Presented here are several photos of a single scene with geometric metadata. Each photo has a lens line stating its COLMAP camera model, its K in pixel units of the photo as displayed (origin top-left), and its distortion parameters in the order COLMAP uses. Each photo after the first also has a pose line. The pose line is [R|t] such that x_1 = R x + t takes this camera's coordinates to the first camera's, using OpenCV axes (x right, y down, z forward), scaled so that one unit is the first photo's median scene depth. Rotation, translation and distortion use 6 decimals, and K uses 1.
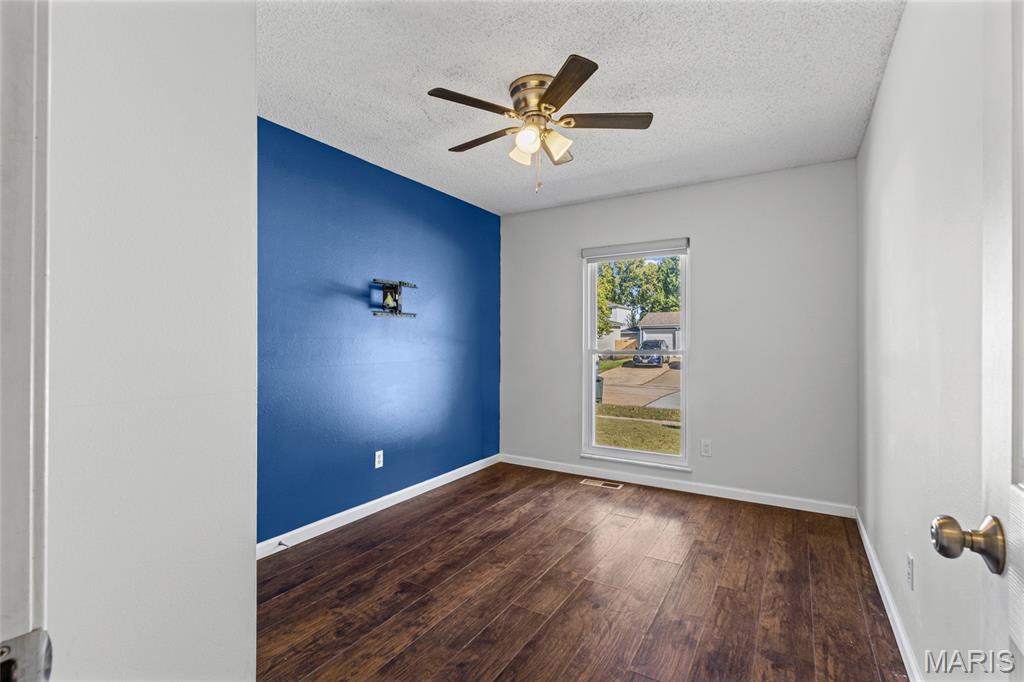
lens RADIAL K [[465.9, 0, 514.4], [0, 465.9, 345.6], [0, 0, 1]] dist [-0.003039, -0.000685]
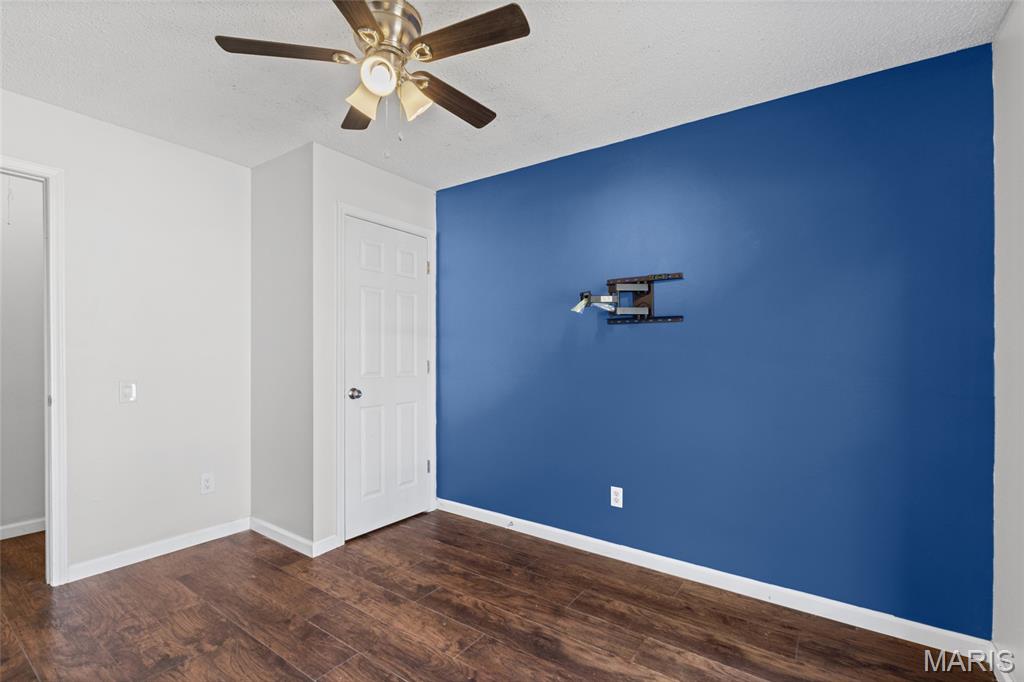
lens RADIAL K [[465.9, 0, 514.4], [0, 465.9, 345.6], [0, 0, 1]] dist [-0.003039, -0.000685]
pose [[-0.066162, -0.013520, -0.997717, 0.664638], [-0.021822, 0.999689, -0.012100, -0.013653], [0.997570, 0.020972, -0.066437, 1.040489]]
